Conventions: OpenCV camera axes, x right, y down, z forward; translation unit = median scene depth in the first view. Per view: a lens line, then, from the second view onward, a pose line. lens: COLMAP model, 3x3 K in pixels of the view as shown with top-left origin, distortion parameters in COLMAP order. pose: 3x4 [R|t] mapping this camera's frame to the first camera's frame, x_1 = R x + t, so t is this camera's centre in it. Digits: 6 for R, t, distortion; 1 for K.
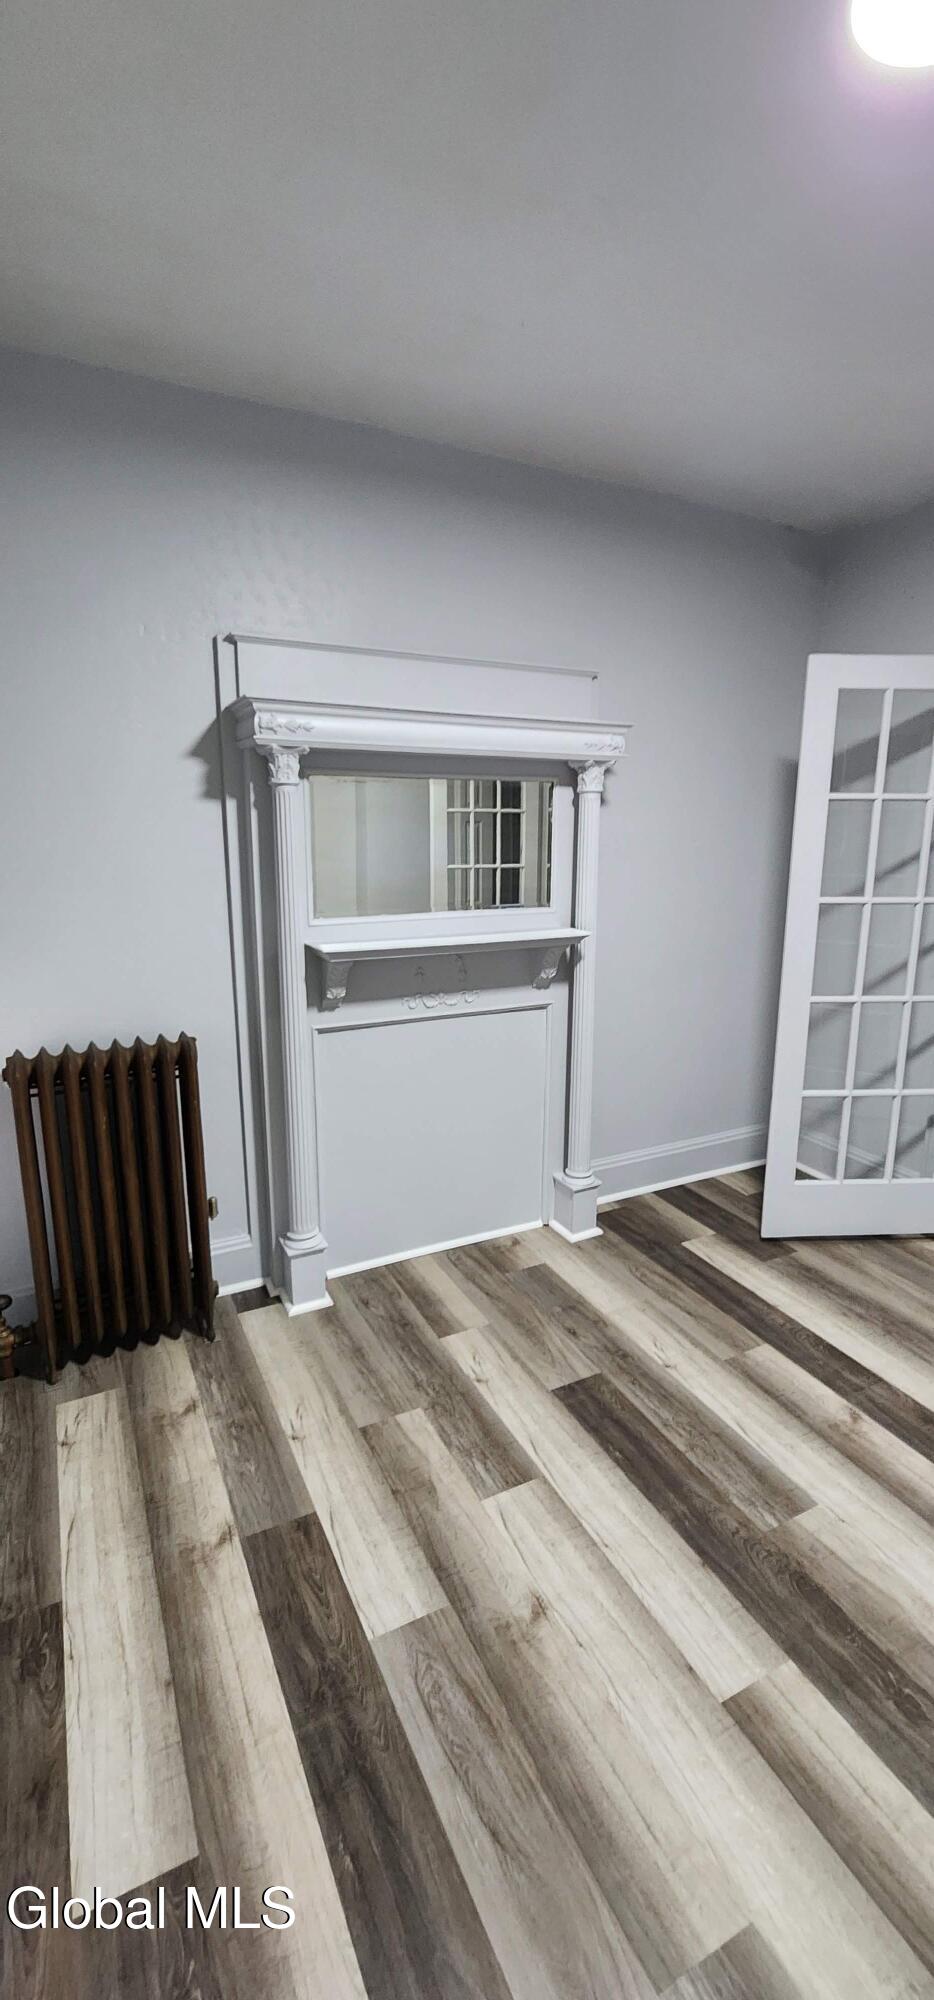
lens RADIAL K [[825.1, 0, 462.0], [0, 825.1, 998.6], [0, 0, 1]] dist [-0.002369, -0.000054]
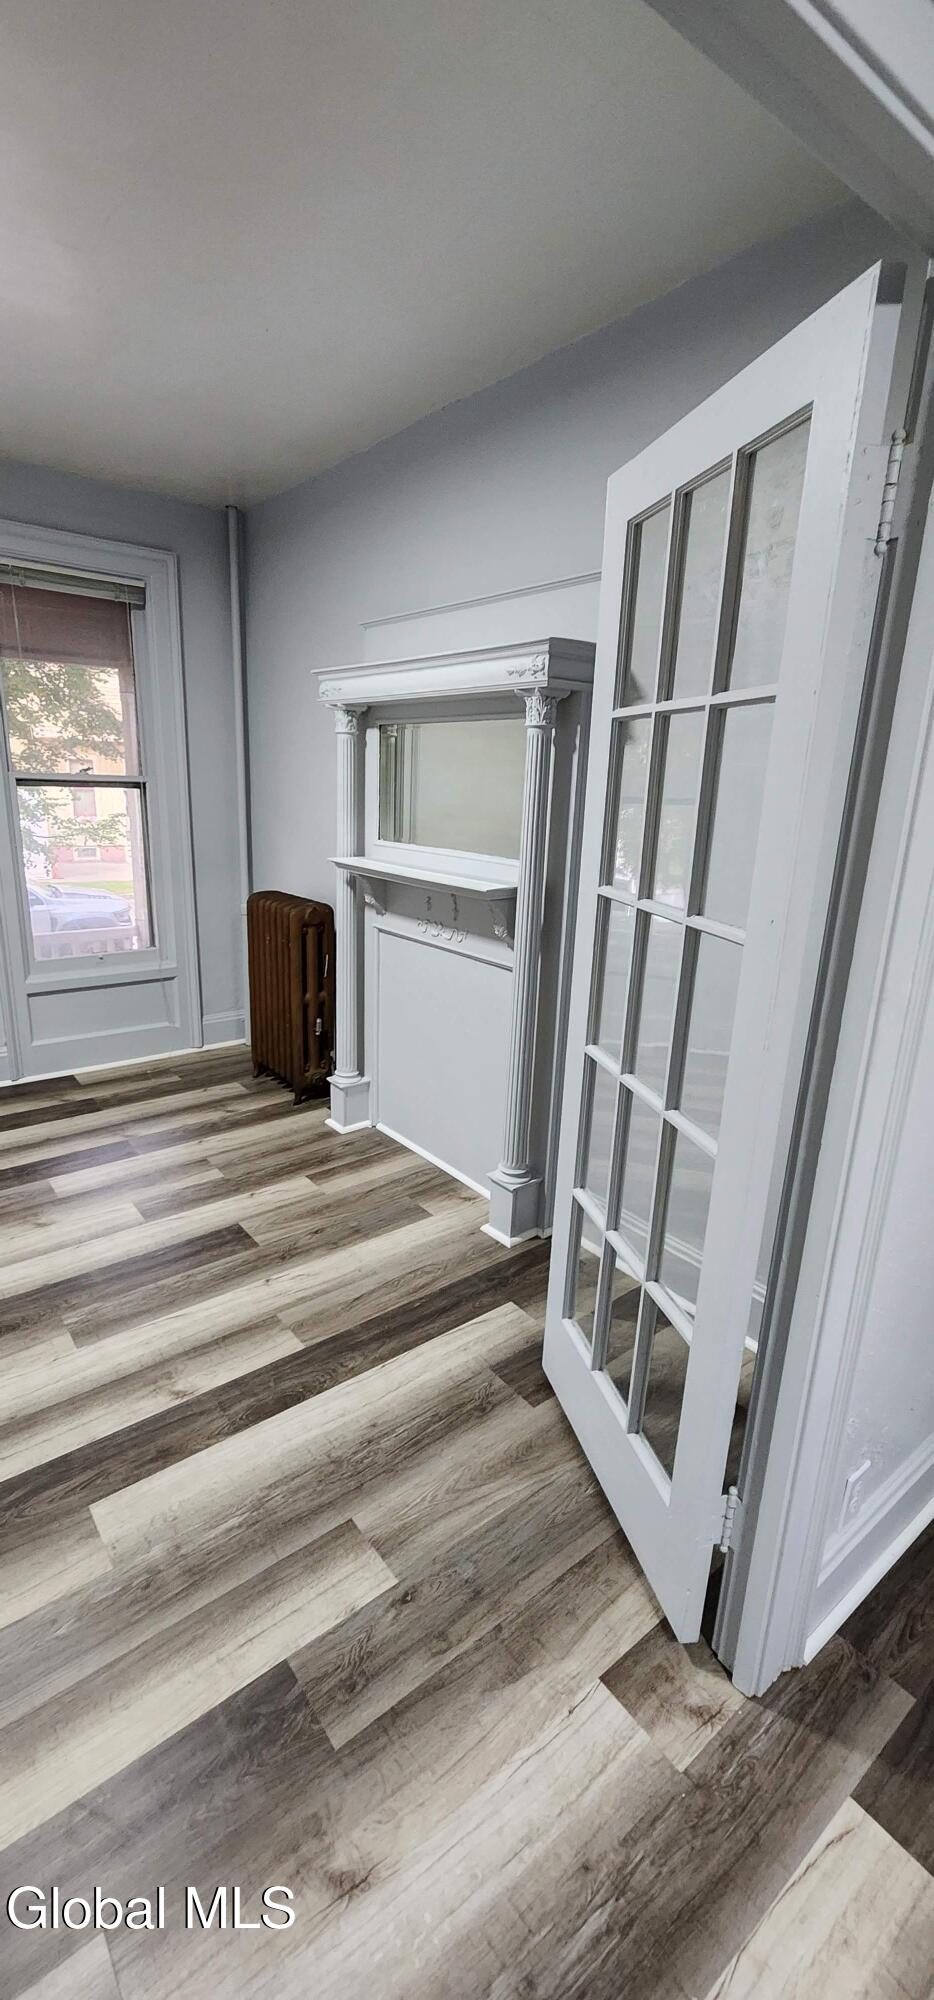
lens RADIAL K [[825.1, 0, 460.0], [0, 825.1, 1003.3], [0, 0, 1]] dist [-0.002369, -0.000054]
pose [[0.198957, 0.268970, -0.942375, 1.109100], [-0.233870, 0.946848, 0.220871, -0.168206], [0.951694, 0.176450, 0.251286, 0.838713]]
